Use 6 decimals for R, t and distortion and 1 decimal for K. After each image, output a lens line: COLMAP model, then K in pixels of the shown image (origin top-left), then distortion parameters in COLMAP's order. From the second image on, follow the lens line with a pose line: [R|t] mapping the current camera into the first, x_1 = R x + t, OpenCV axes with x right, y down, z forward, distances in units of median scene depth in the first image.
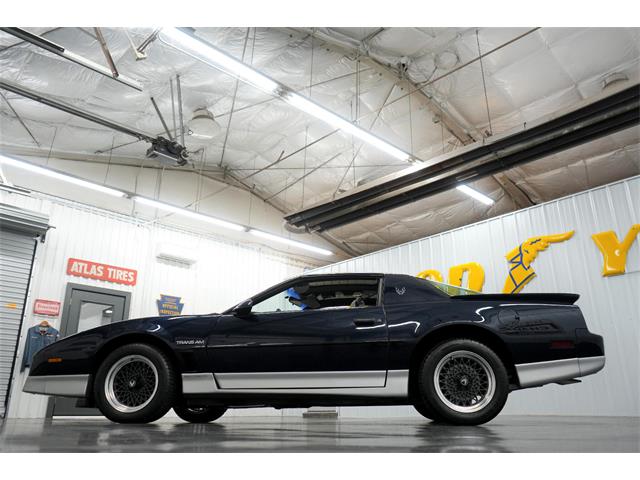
lens RADIAL K [[511.5, 0, 320.0], [0, 511.5, 240.0], [0, 0, 1]] dist [-0.009514, 0.006491]
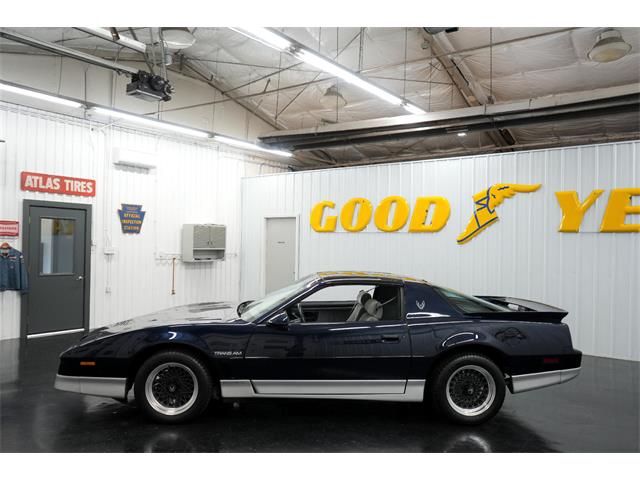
lens RADIAL K [[511.5, 0, 320.0], [0, 511.5, 240.0], [0, 0, 1]] dist [-0.009514, 0.006491]
pose [[0.984644, 0.023182, 0.173026, -0.126229], [-0.077227, 0.946727, 0.312639, -0.182502], [-0.156560, -0.321201, 0.933980, 0.027604]]
